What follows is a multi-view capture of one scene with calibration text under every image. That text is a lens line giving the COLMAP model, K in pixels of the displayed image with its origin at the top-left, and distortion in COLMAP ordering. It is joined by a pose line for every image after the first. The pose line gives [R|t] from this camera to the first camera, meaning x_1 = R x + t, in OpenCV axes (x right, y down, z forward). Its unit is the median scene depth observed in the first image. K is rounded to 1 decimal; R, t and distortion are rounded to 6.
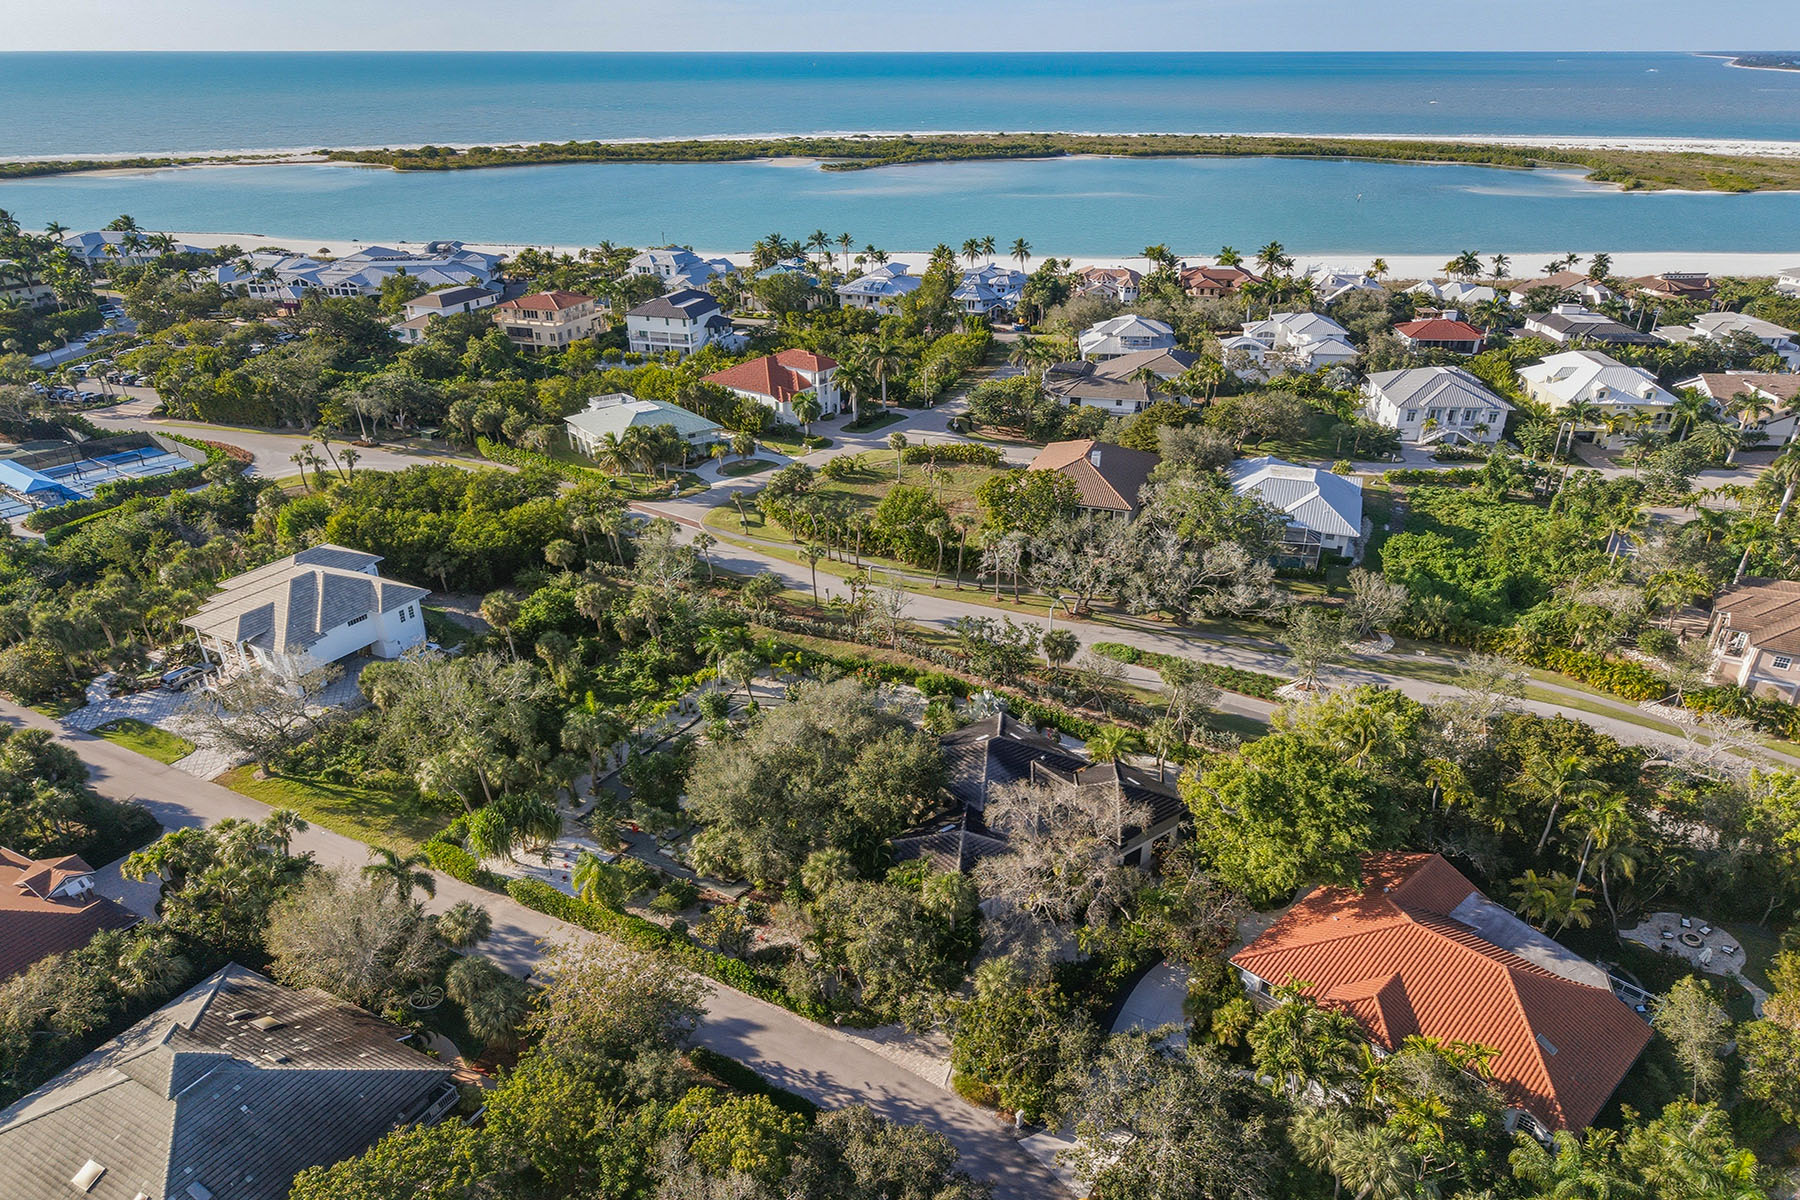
lens RADIAL K [[1242.6, 0, 900.0], [0, 1242.6, 600.0], [0, 0, 1]] dist [0.056539, -0.080218]
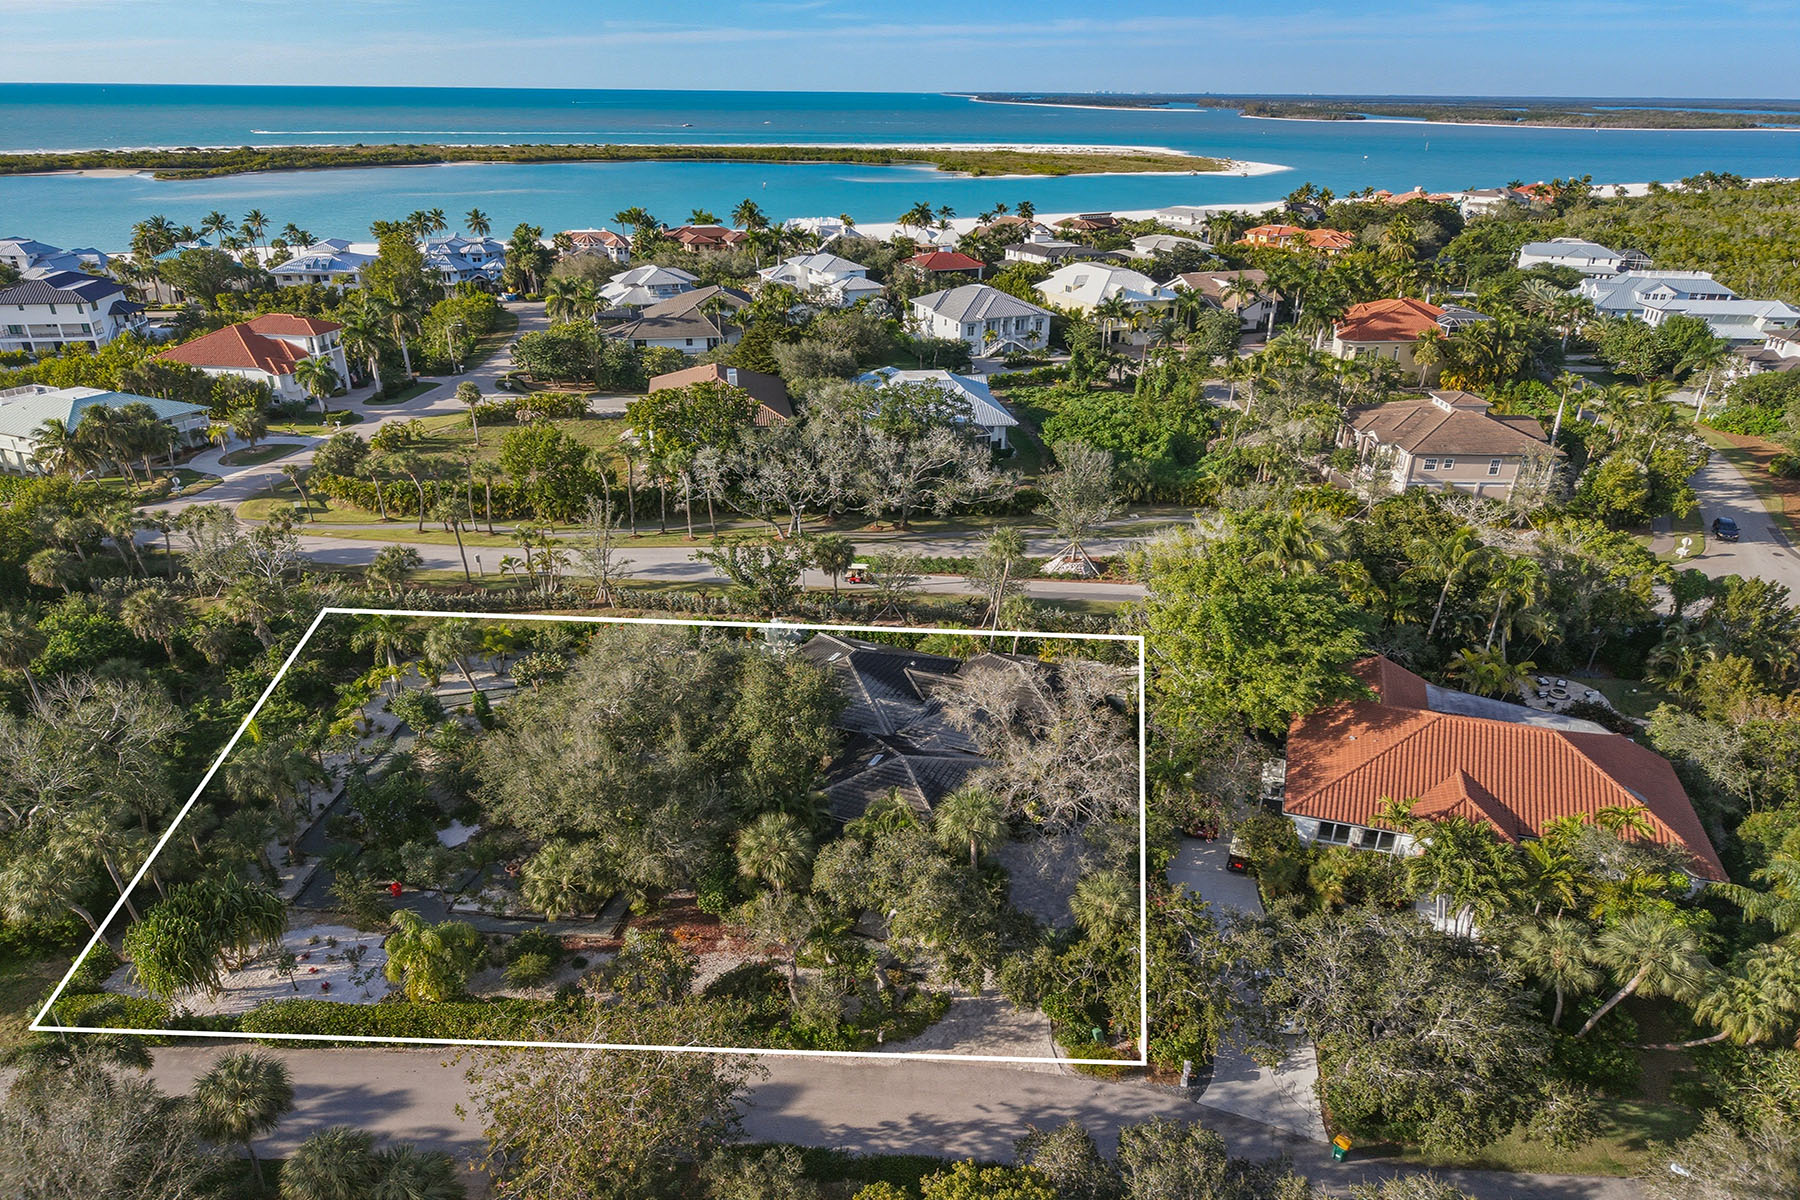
lens RADIAL K [[1247.2, 0, 900.0], [0, 1247.2, 600.0], [0, 0, 1]] dist [0.008049, -0.005579]
pose [[0.883316, -0.178056, 0.433647, -0.112385], [0.187615, 0.982017, 0.021056, 0.033438], [-0.429598, 0.062759, 0.900837, 0.139968]]
